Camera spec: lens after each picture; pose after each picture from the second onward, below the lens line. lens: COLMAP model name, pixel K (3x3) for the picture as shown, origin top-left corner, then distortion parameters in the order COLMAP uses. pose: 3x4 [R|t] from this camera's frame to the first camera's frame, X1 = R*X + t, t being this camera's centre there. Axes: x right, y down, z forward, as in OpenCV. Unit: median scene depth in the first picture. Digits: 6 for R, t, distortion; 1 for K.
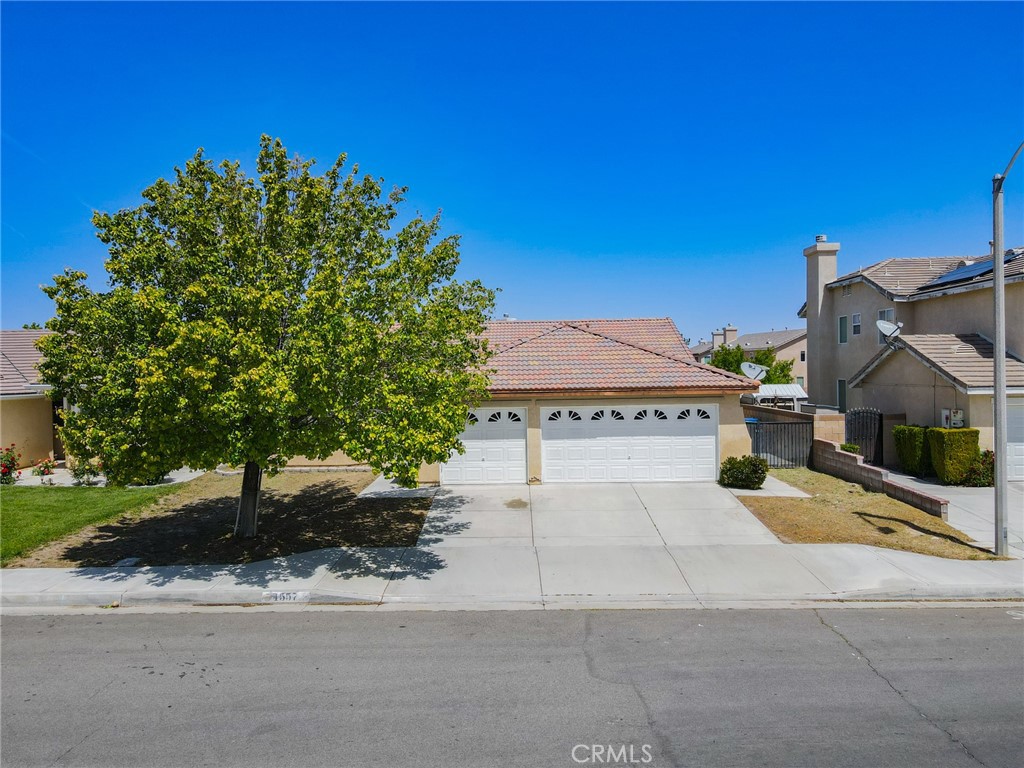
lens RADIAL K [[744.7, 0, 507.9], [0, 744.7, 385.2], [0, 0, 1]] dist [0.005887, 0.008684]
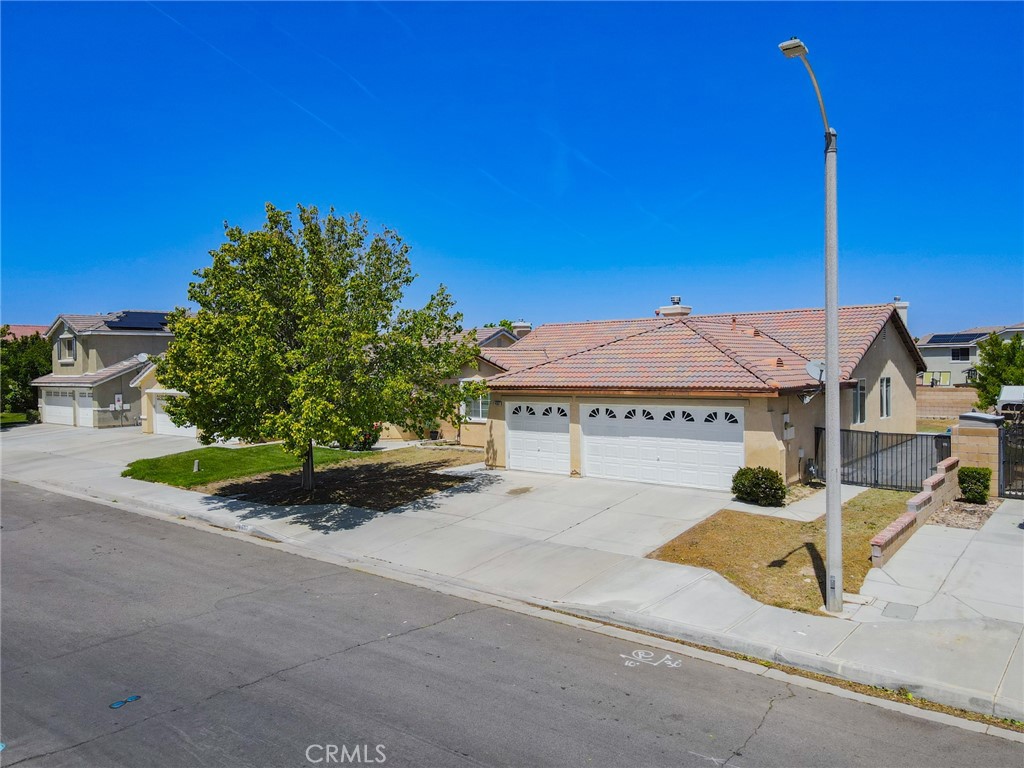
lens RADIAL K [[744.7, 0, 507.9], [0, 744.7, 385.2], [0, 0, 1]] dist [0.005887, 0.008684]
pose [[0.784341, 0.021401, -0.619961, 0.935793], [-0.011883, 0.999740, 0.019477, -0.024204], [0.620216, -0.007909, 0.784391, 0.179513]]
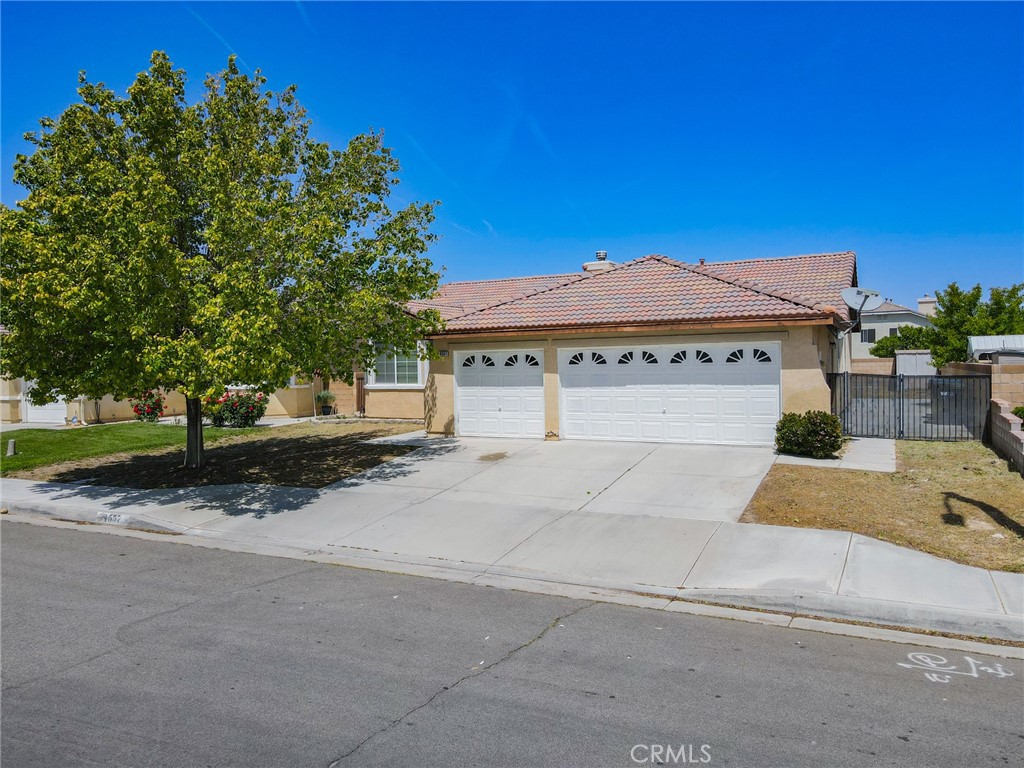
lens RADIAL K [[749.0, 0, 507.0], [0, 749.0, 383.9], [0, 0, 1]] dist [0.011688, 0.005152]
pose [[0.900779, 0.011770, -0.434119, 0.548071], [-0.005988, 0.999874, 0.014684, 0.087840], [0.434237, -0.010628, 0.900736, 0.330535]]
